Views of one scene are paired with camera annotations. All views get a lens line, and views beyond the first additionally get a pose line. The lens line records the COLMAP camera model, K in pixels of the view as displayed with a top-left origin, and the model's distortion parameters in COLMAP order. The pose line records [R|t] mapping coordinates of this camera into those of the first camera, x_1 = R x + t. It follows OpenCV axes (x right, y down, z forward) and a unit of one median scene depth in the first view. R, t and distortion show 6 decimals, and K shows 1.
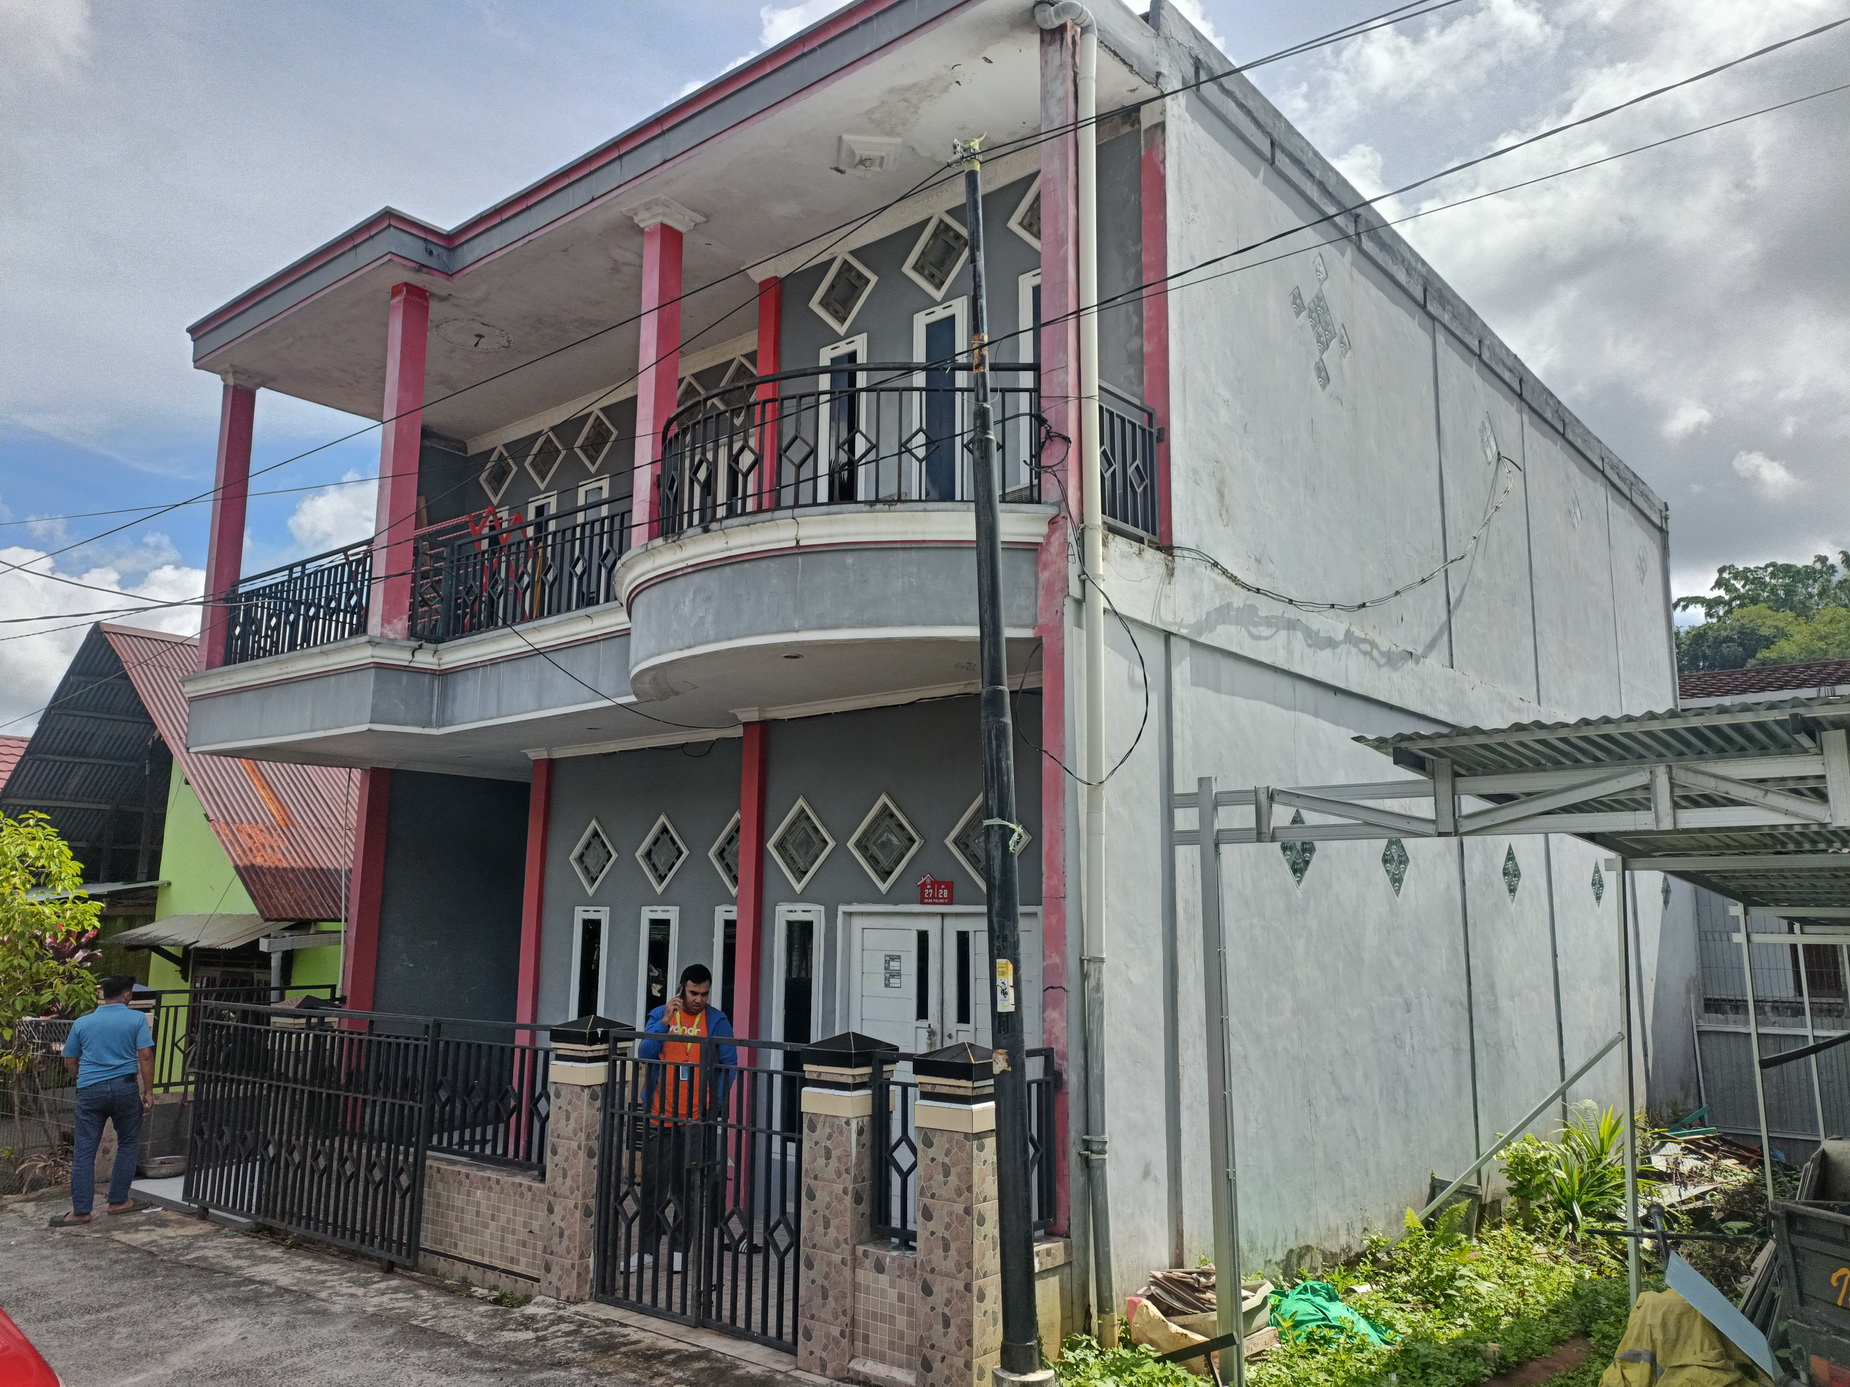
lens RADIAL K [[1386.0, 0, 920.6], [0, 1386.0, 692.0], [0, 0, 1]] dist [0.043253, -0.022850]
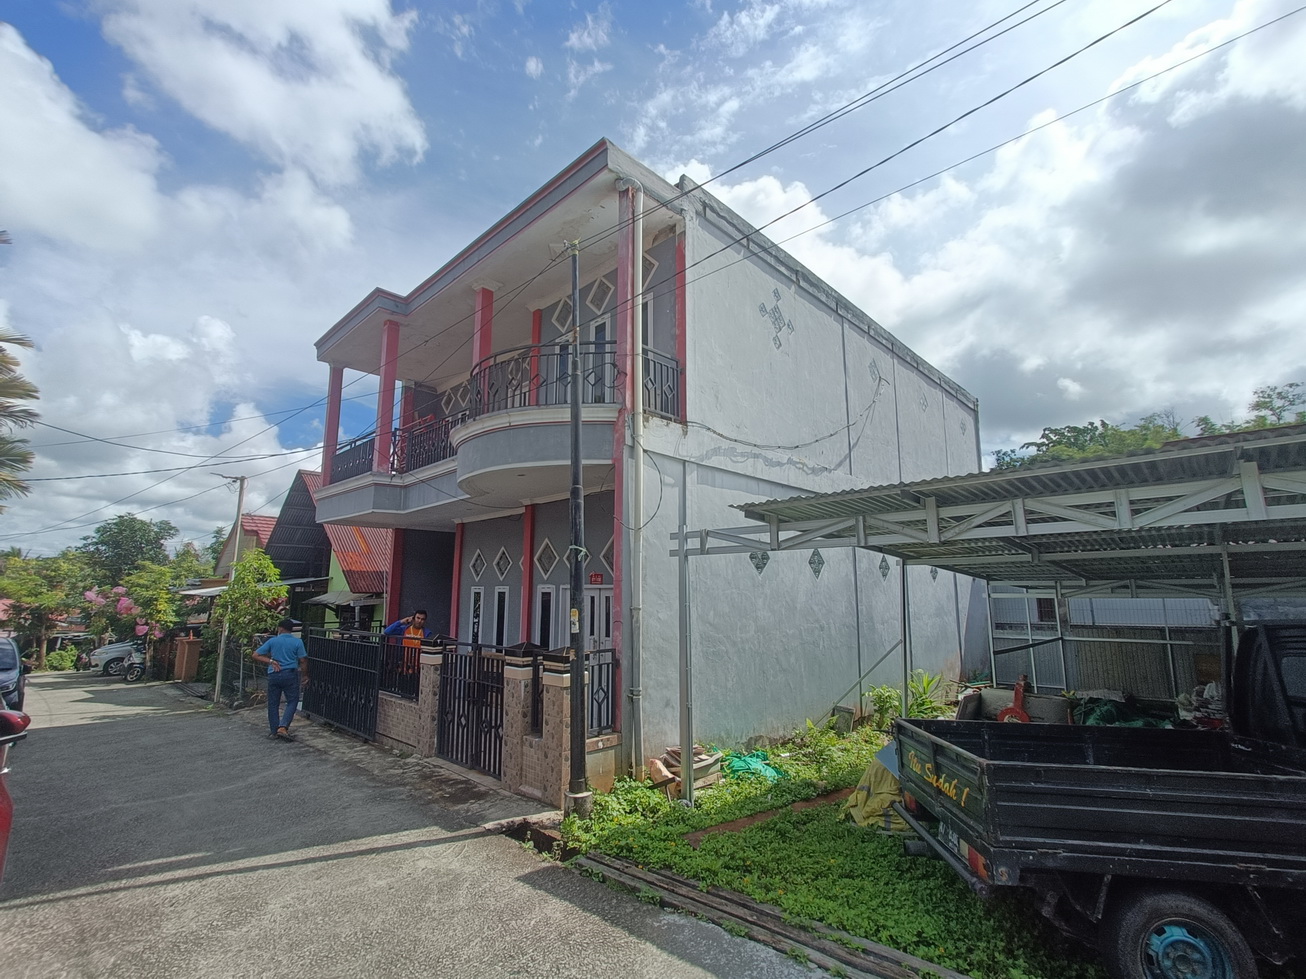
lens RADIAL K [[600.3, 0, 652.2], [0, 600.3, 498.9], [0, 0, 1]] dist [-0.006396, 0.002723]
pose [[0.997030, -0.019647, -0.074466, 0.165695], [0.020368, 0.999753, 0.008938, 0.007300], [0.074272, -0.010428, 0.997183, 0.038169]]
